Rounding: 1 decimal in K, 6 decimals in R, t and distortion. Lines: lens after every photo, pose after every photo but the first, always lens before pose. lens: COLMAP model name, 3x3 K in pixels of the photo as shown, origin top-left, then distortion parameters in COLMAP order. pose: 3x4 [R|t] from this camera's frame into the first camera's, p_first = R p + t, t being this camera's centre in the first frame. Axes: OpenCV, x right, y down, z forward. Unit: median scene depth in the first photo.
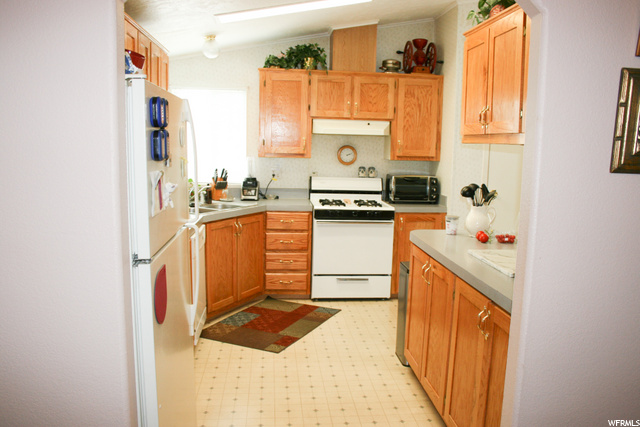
lens RADIAL K [[531.4, 0, 320.0], [0, 531.4, 213.5], [0, 0, 1]] dist [-0.173525, 0.129584]
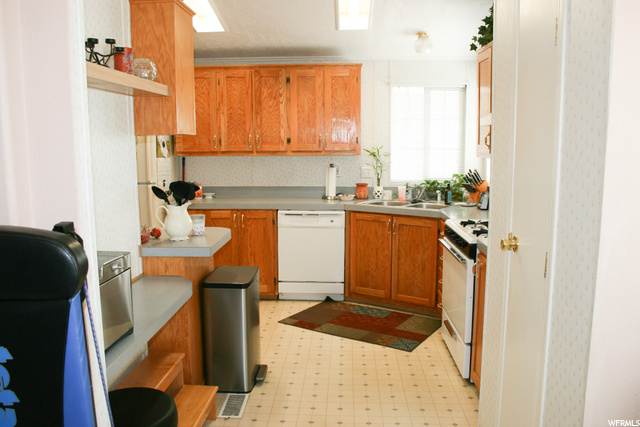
lens RADIAL K [[531.4, 0, 320.0], [0, 531.4, 213.5], [0, 0, 1]] dist [-0.173525, 0.129584]
pose [[-0.122080, 0.113186, -0.986045, 0.860313], [-0.129745, 0.983131, 0.128915, -0.110042], [0.984003, 0.143672, -0.105336, 0.983446]]
